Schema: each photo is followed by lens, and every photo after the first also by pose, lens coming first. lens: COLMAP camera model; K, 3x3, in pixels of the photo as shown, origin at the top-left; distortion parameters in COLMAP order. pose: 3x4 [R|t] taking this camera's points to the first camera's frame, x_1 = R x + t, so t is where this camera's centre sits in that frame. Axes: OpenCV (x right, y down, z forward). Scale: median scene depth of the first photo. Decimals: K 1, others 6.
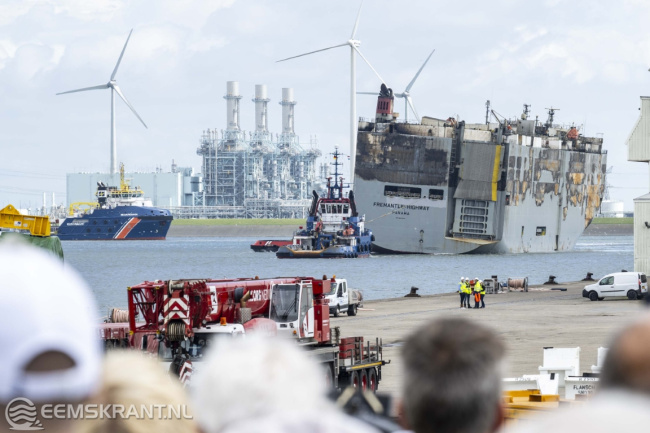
lens RADIAL K [[2916.0, 0, 325.1], [0, 2916.0, 216.8], [0, 0, 1]] dist [0.229997, 0.000000]
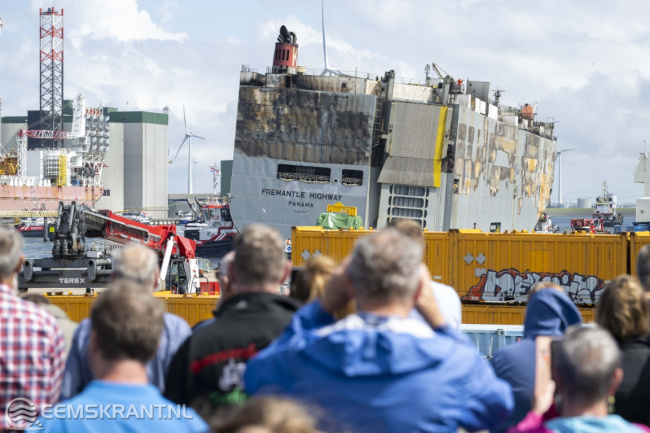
lens RADIAL K [[1788.0, 0, 324.9], [0, 1788.0, 216.4], [0, 0, 1]] dist [-0.020077, 0.000000]
pose [[0.999994, 0.003399, -0.000853, 0.031743], [-0.003394, 0.999981, 0.005084, -0.000627], [0.000871, -0.005081, 0.999987, 0.575669]]
